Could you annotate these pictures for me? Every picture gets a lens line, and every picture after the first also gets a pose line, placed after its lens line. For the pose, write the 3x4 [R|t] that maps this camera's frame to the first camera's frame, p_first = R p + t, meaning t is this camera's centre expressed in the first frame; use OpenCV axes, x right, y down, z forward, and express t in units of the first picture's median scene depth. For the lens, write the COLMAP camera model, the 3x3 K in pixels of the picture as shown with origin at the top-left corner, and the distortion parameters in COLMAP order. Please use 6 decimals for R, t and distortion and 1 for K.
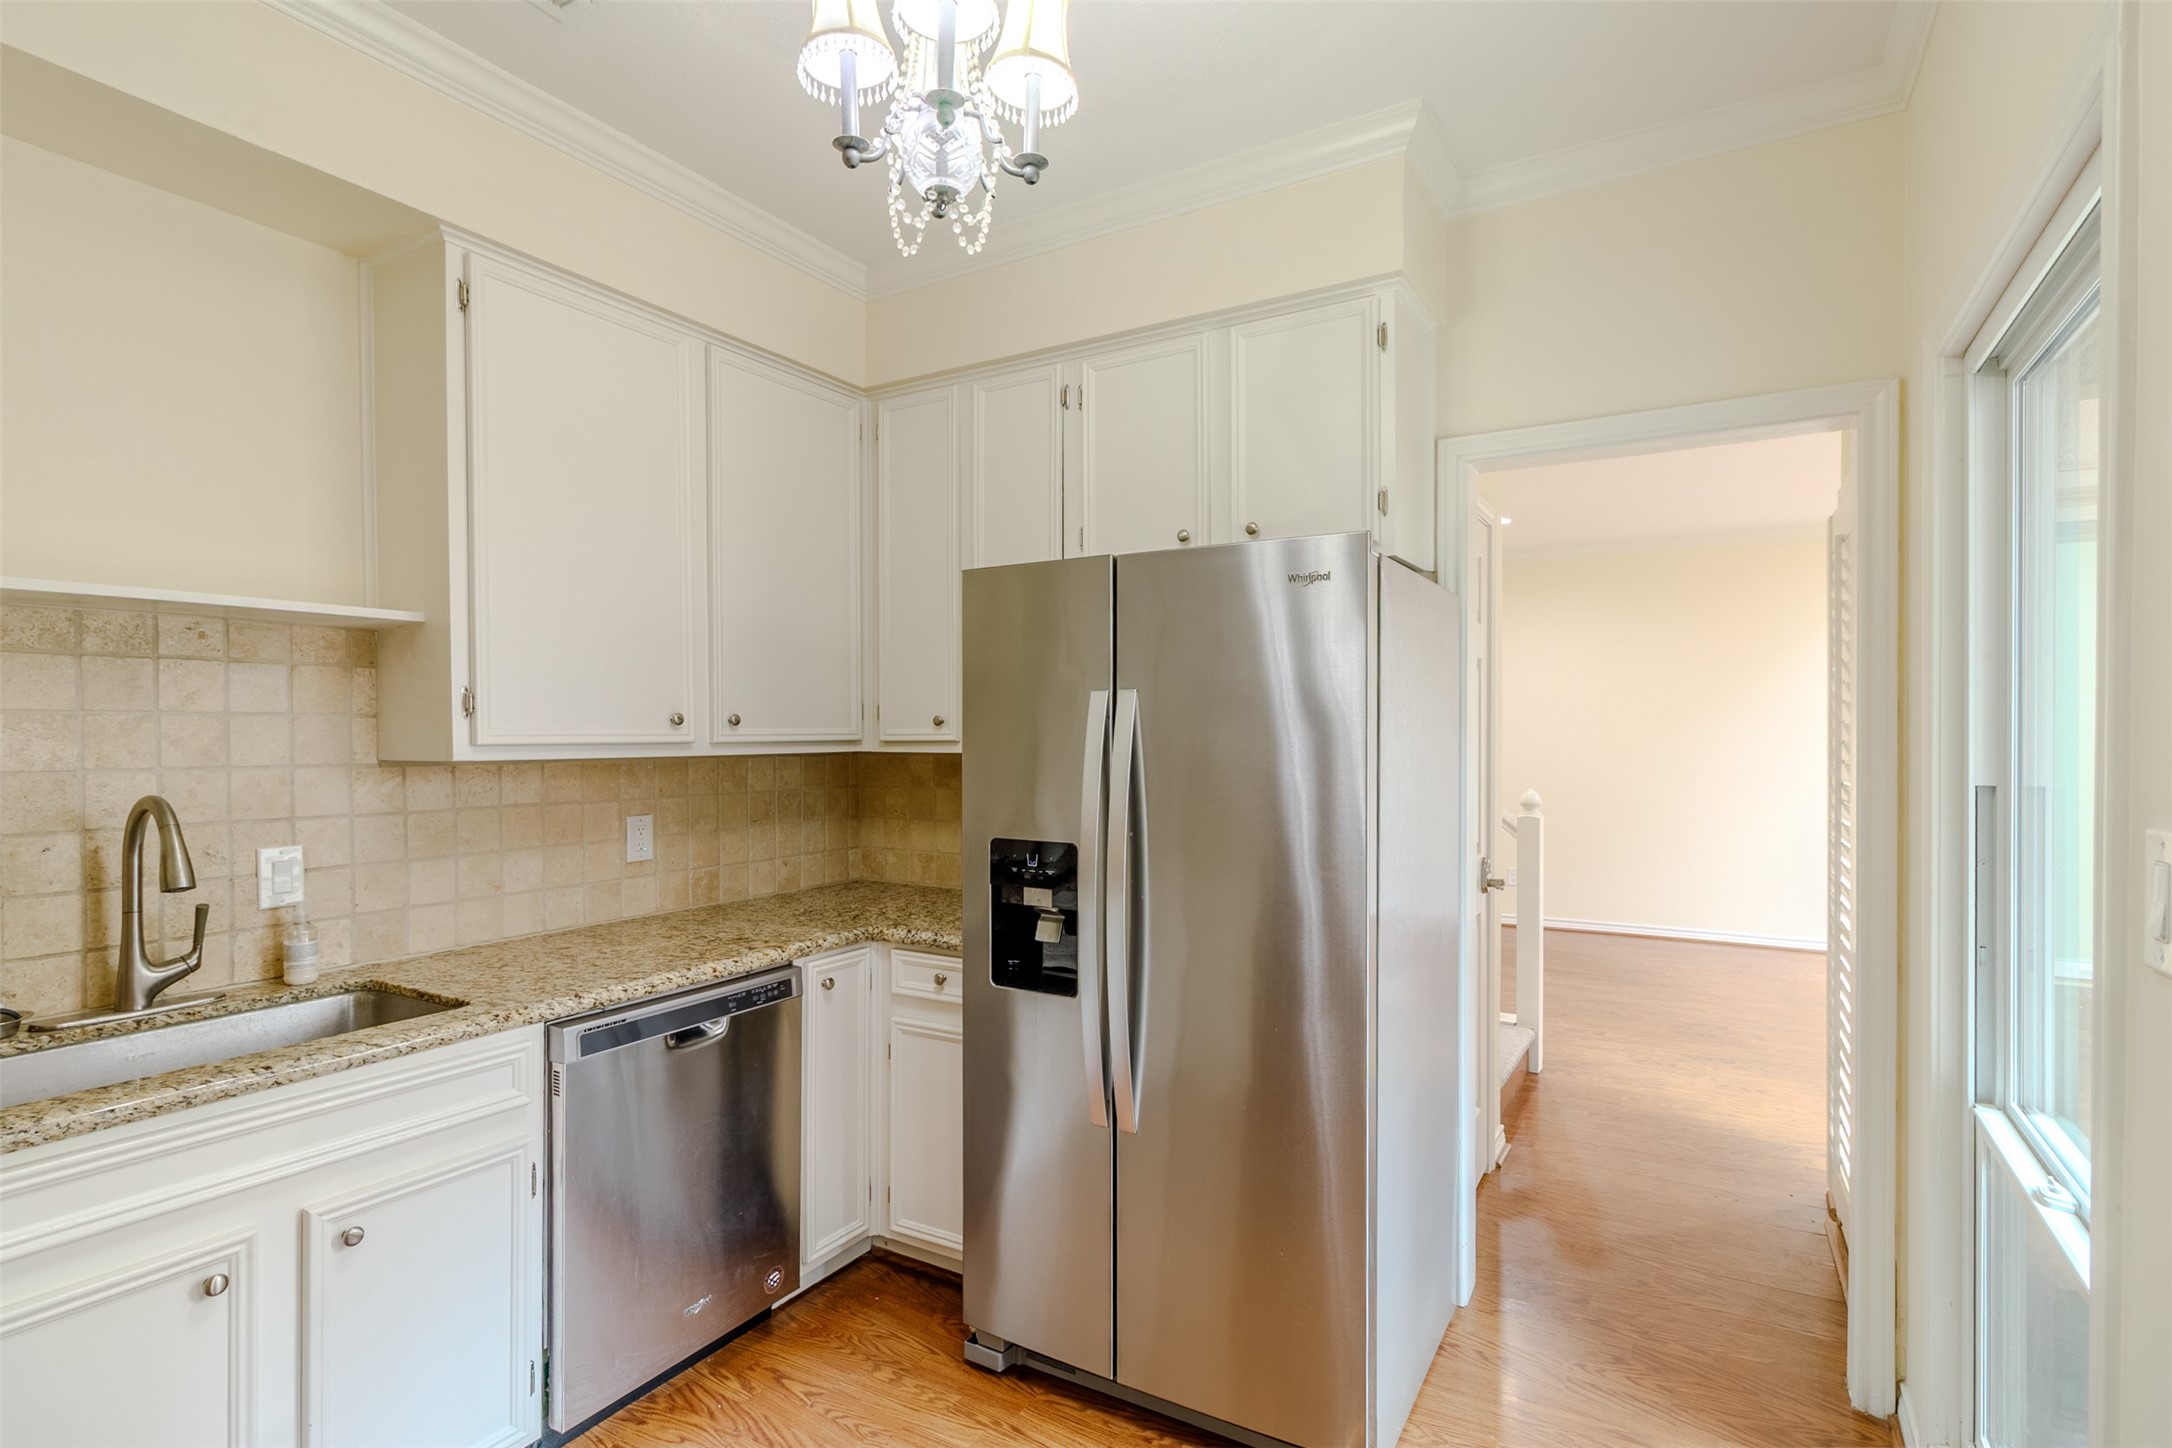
lens RADIAL K [[1055.0, 0, 1087.3], [0, 1055.0, 746.0], [0, 0, 1]] dist [0.003274, 0.000811]
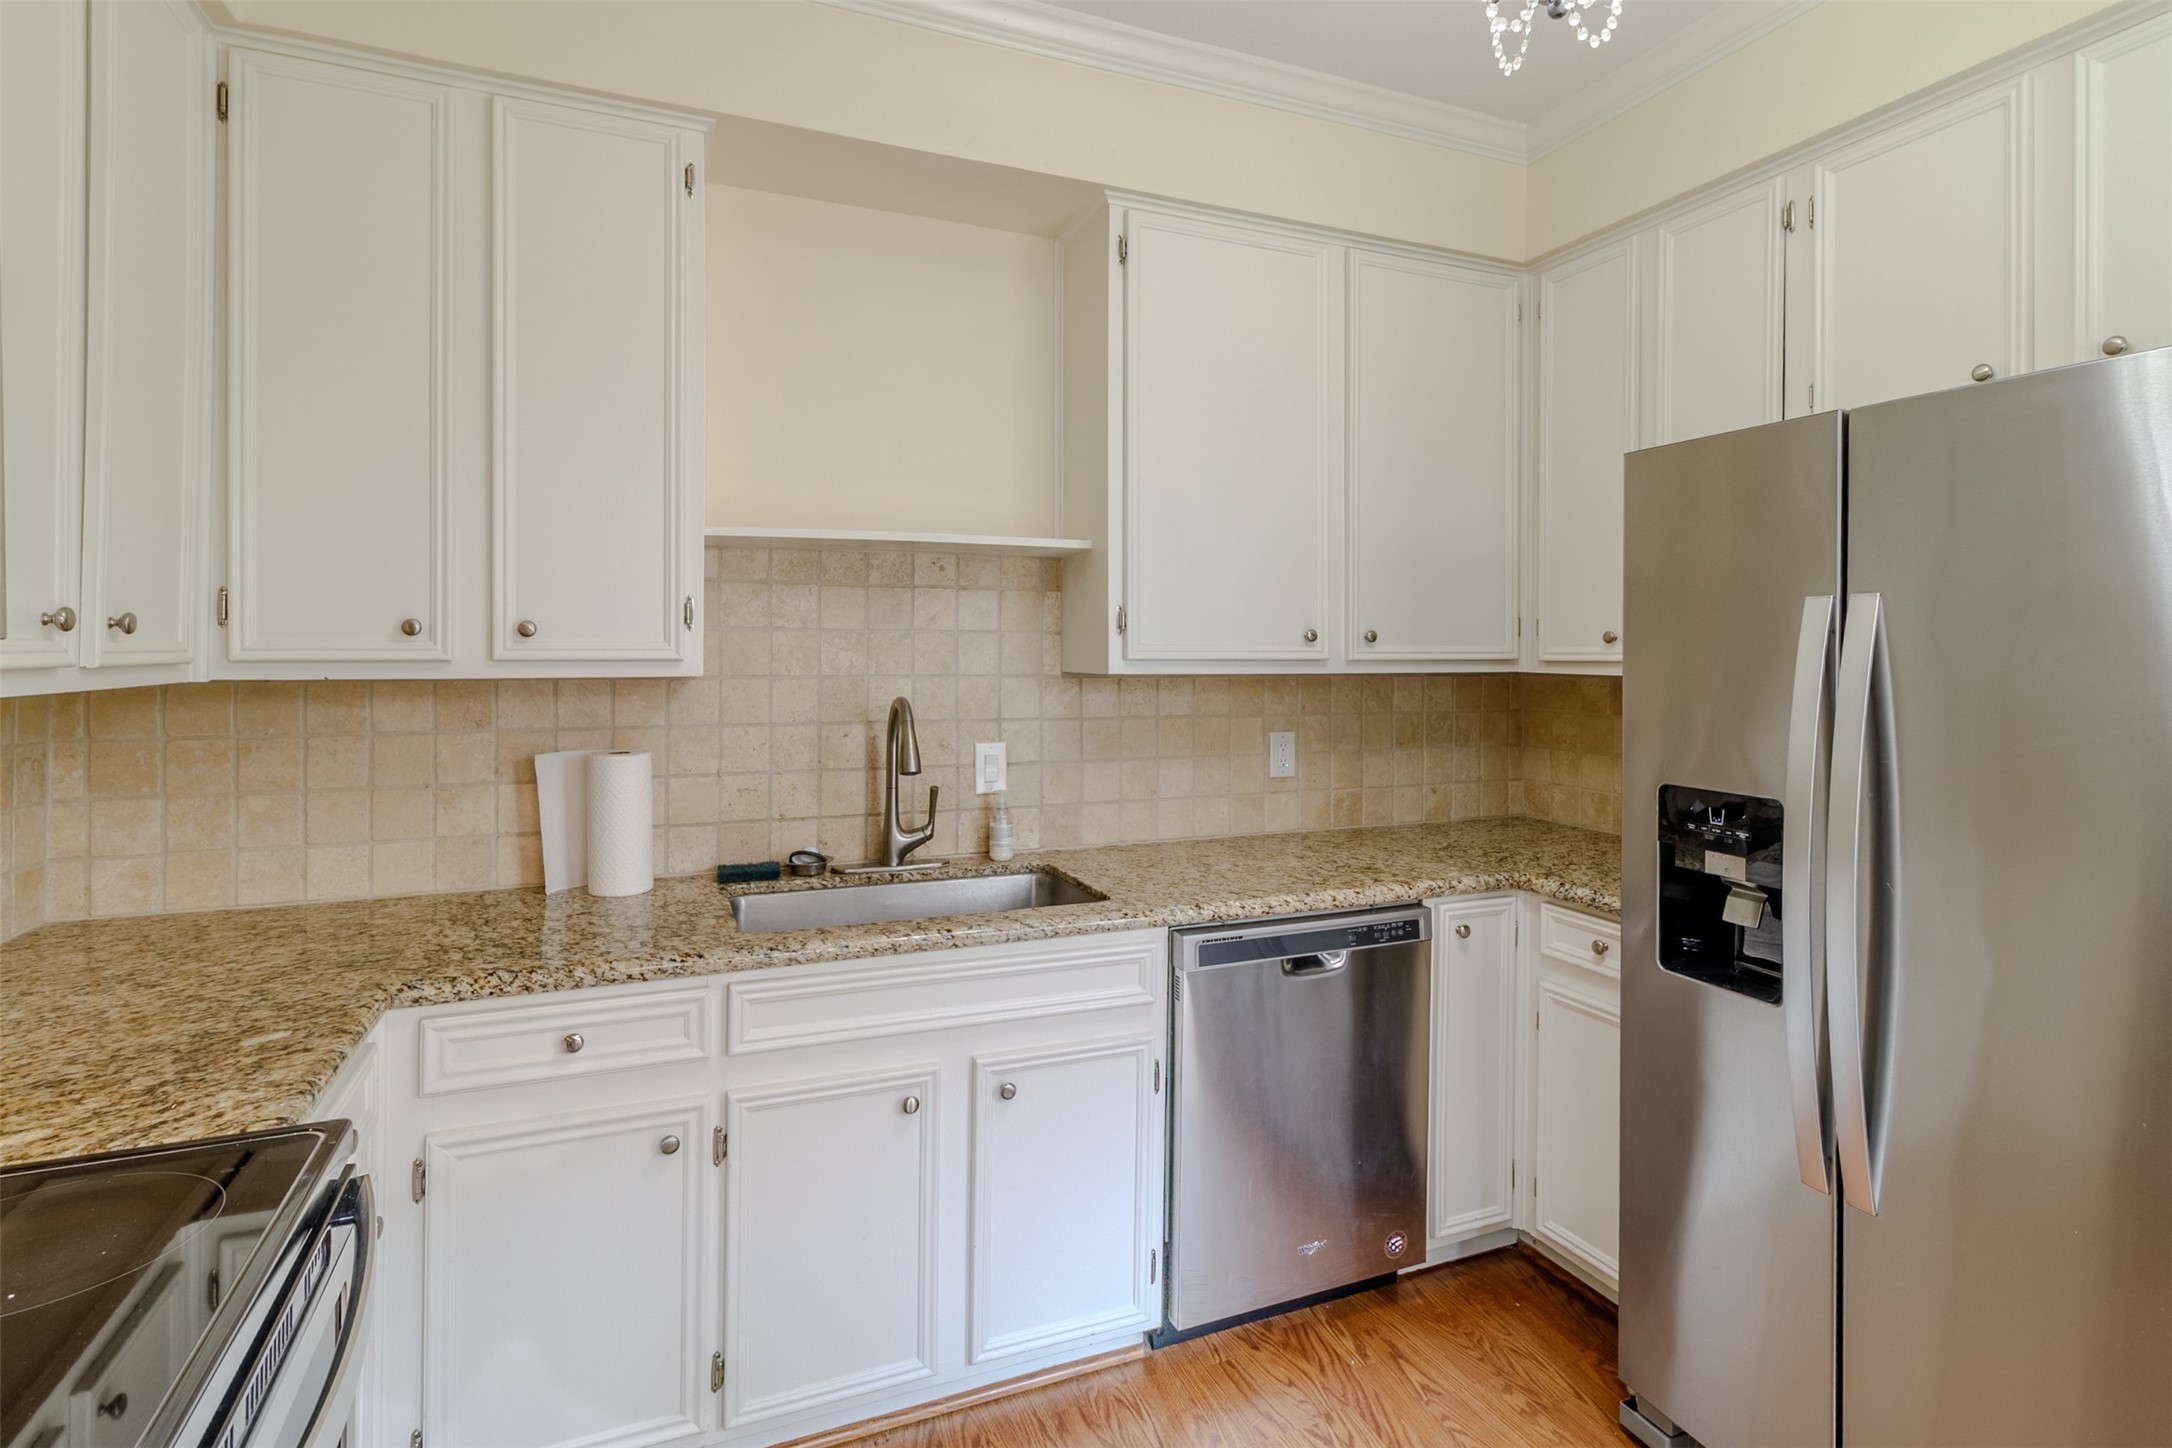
lens RADIAL K [[1067.4, 0, 1096.5], [0, 1067.4, 648.9], [0, 0, 1]] dist [-0.000049, 0.001185]
pose [[0.805607, 0.005913, -0.592420, 0.044401], [-0.014201, 0.999856, -0.009331, -0.001276], [0.592279, 0.015930, 0.805575, 0.095423]]
